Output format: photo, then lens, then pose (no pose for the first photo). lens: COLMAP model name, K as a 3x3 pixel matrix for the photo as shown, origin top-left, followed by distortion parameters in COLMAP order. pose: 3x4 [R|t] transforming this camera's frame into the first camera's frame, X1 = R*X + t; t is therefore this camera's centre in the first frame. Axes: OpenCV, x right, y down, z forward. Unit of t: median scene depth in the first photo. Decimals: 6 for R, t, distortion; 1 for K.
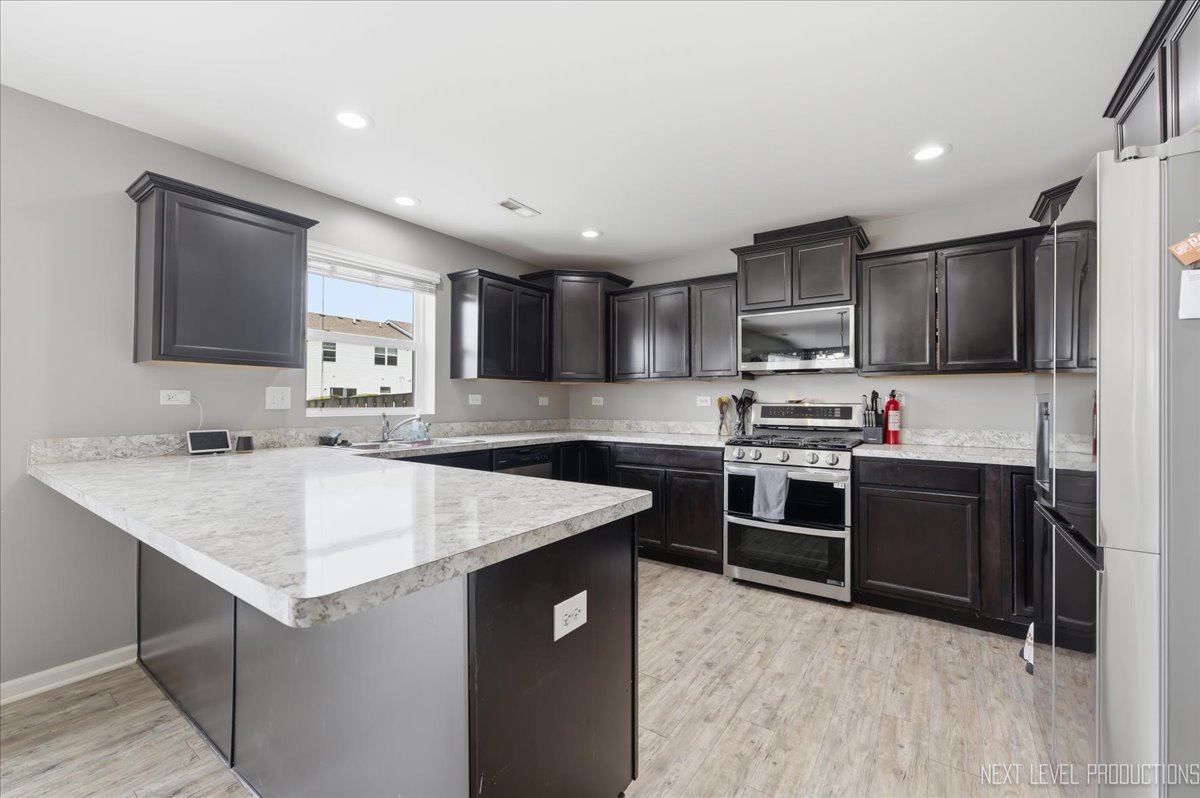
lens RADIAL K [[482.4, 0, 596.7], [0, 482.4, 400.8], [0, 0, 1]] dist [-0.013995, 0.000073]
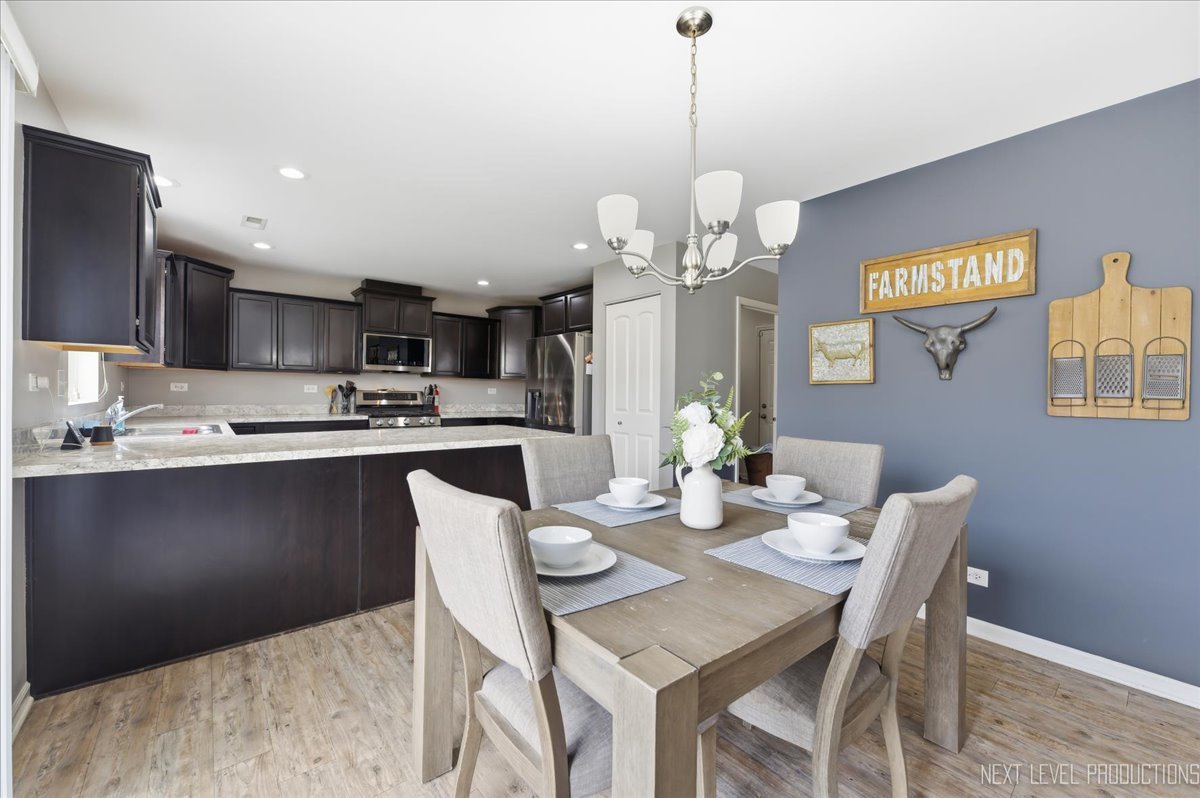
lens RADIAL K [[482.4, 0, 598.6], [0, 482.4, 395.3], [0, 0, 1]] dist [-0.013995, 0.000073]
pose [[0.261047, -0.000676, 0.965326, -0.947238], [-0.015242, 0.999872, 0.004822, 0.000780], [-0.965206, -0.015973, 0.261004, -0.098852]]
